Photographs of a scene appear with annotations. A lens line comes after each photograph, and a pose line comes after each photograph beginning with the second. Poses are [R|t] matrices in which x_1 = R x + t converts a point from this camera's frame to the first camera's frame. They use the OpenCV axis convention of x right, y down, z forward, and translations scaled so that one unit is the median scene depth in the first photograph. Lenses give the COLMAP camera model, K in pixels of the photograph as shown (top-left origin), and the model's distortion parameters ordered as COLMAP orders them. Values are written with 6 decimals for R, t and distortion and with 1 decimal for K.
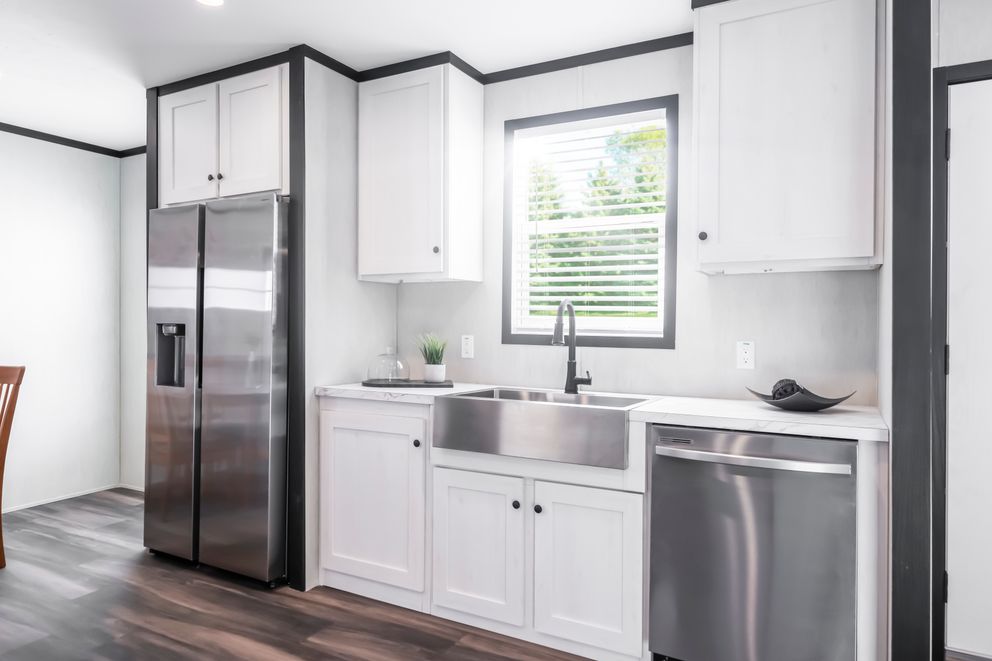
lens RADIAL K [[621.6, 0, 475.9], [0, 621.6, 344.1], [0, 0, 1]] dist [-0.002601, 0.004772]
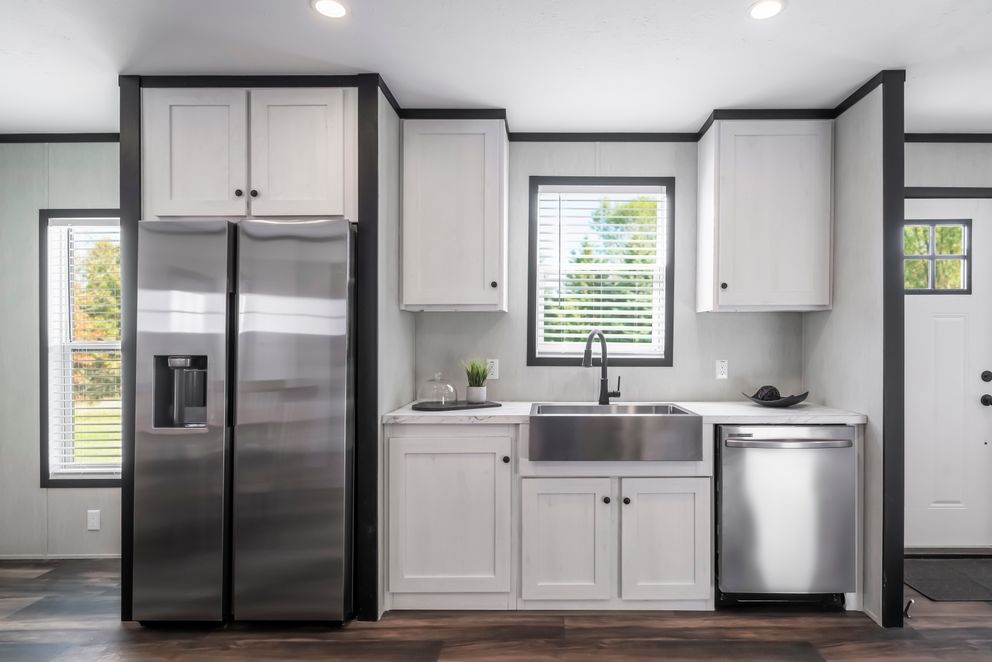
lens RADIAL K [[535.0, 0, 507.6], [0, 535.0, 348.8], [0, 0, 1]] dist [-0.000578, 0.002990]
pose [[0.878776, -0.021606, 0.476744, -0.501701], [0.021647, 0.999751, 0.005407, -0.040596], [-0.476742, 0.005568, 0.879025, 0.141874]]
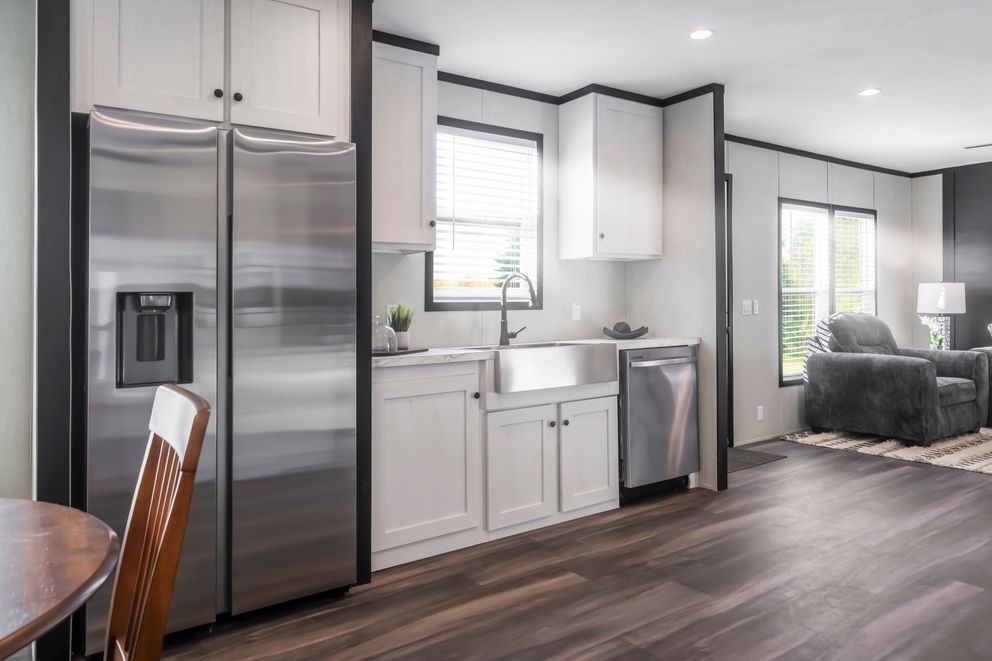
lens RADIAL K [[726.2, 0, 455.0], [0, 726.2, 333.7], [0, 0, 1]] dist [0.000925, -0.003338]
pose [[0.431867, -0.046504, 0.900738, -1.197010], [0.046364, 0.998494, 0.029321, 0.004624], [-0.900745, 0.029099, 0.433372, 0.417567]]
